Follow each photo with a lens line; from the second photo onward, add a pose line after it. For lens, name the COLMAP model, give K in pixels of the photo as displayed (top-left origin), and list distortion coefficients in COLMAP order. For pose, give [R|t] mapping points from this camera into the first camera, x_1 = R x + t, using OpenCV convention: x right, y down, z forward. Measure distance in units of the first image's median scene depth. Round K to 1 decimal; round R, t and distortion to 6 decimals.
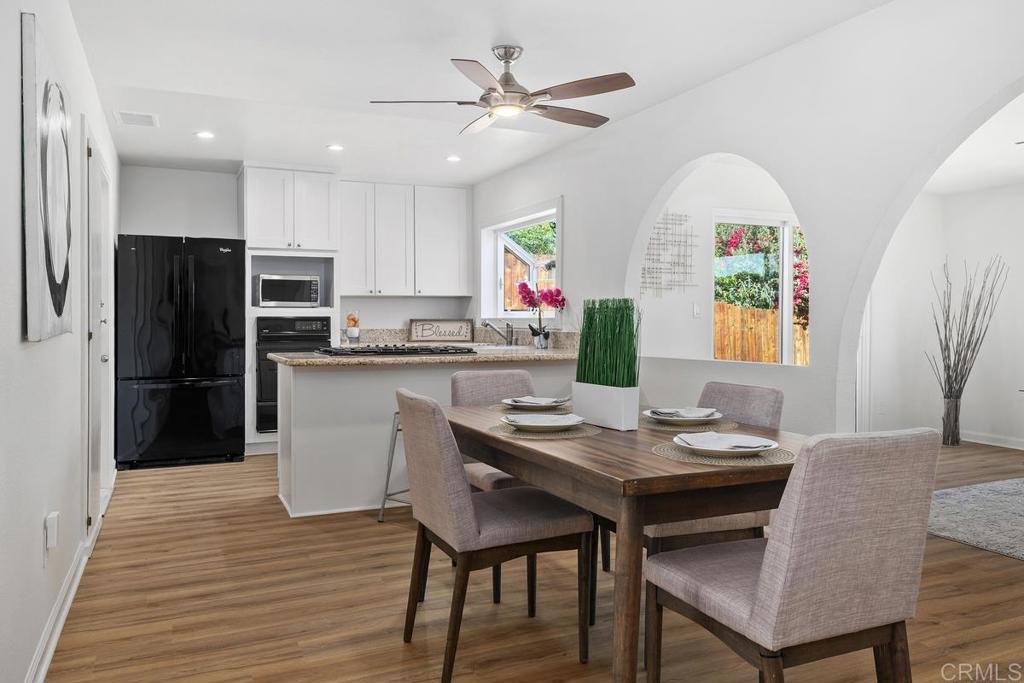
lens RADIAL K [[748.2, 0, 512.0], [0, 748.2, 321.3], [0, 0, 1]] dist [0.000729, 0.002257]
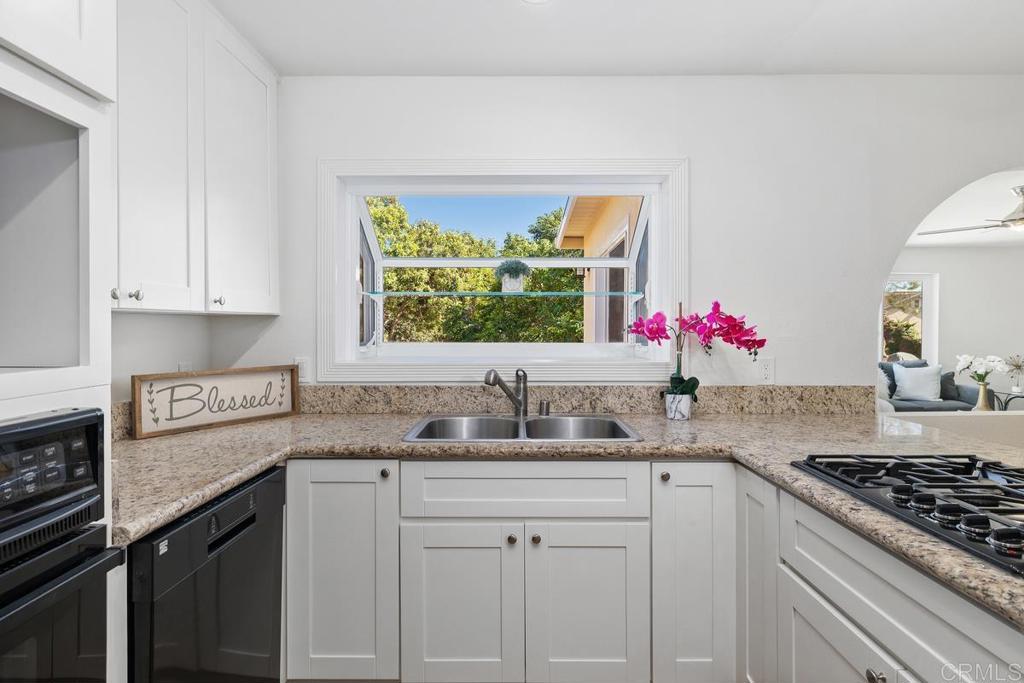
lens RADIAL K [[525.1, 0, 512.6], [0, 525.1, 331.5], [0, 0, 1]] dist [0.001067, 0.000329]
pose [[0.424375, -0.007331, 0.905457, -0.398148], [0.005747, 0.999969, 0.005403, -0.033791], [-0.905468, 0.002911, 0.424404, 1.021508]]
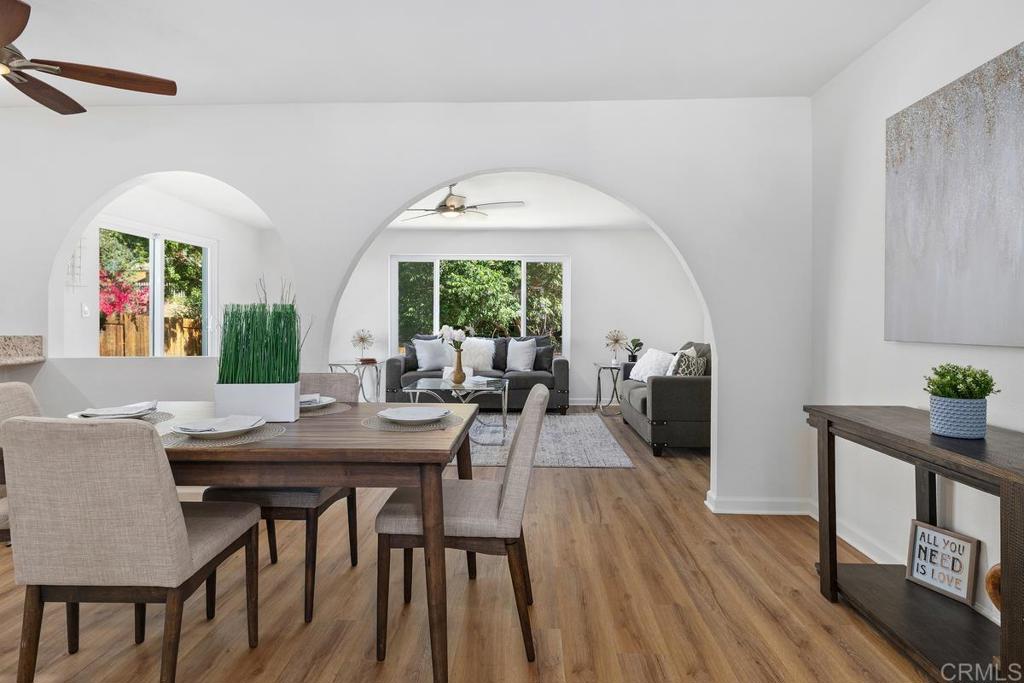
lens RADIAL K [[562.5, 0, 508.7], [0, 562.5, 329.4], [0, 0, 1]] dist [-0.001412, -0.000203]
pose [[0.456332, -0.020414, 0.889575, -0.203583], [0.001910, 0.999757, 0.021963, -0.004871], [-0.889808, -0.008323, 0.456260, 0.146678]]
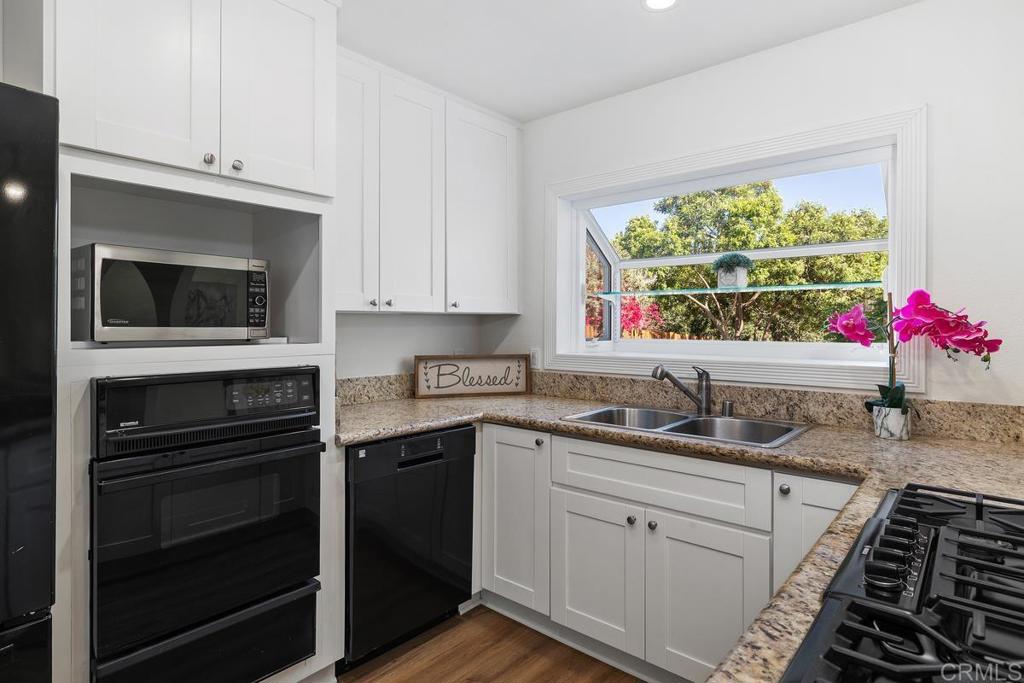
lens RADIAL K [[547.8, 0, 511.1], [0, 547.8, 324.7], [0, 0, 1]] dist [-0.005569, 0.000156]
pose [[0.910416, 0.003194, 0.413681, -0.328786], [-0.000035, 0.999971, -0.007643, -0.030979], [-0.413693, 0.006943, 0.910390, 0.860066]]
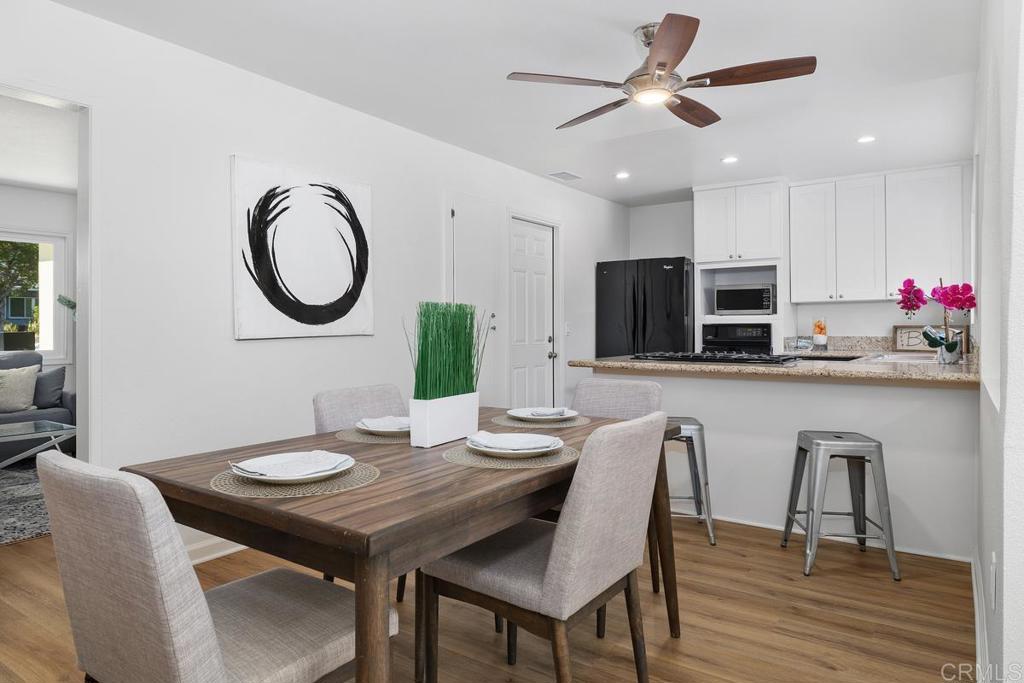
lens RADIAL K [[643.9, 0, 511.7], [0, 643.9, 324.9], [0, 0, 1]] dist [-0.004480, -0.001046]
pose [[0.505387, -0.004054, -0.862884, 0.406873], [-0.002074, 0.999980, -0.005913, 0.002034], [0.862891, 0.004778, 0.505368, 0.313009]]
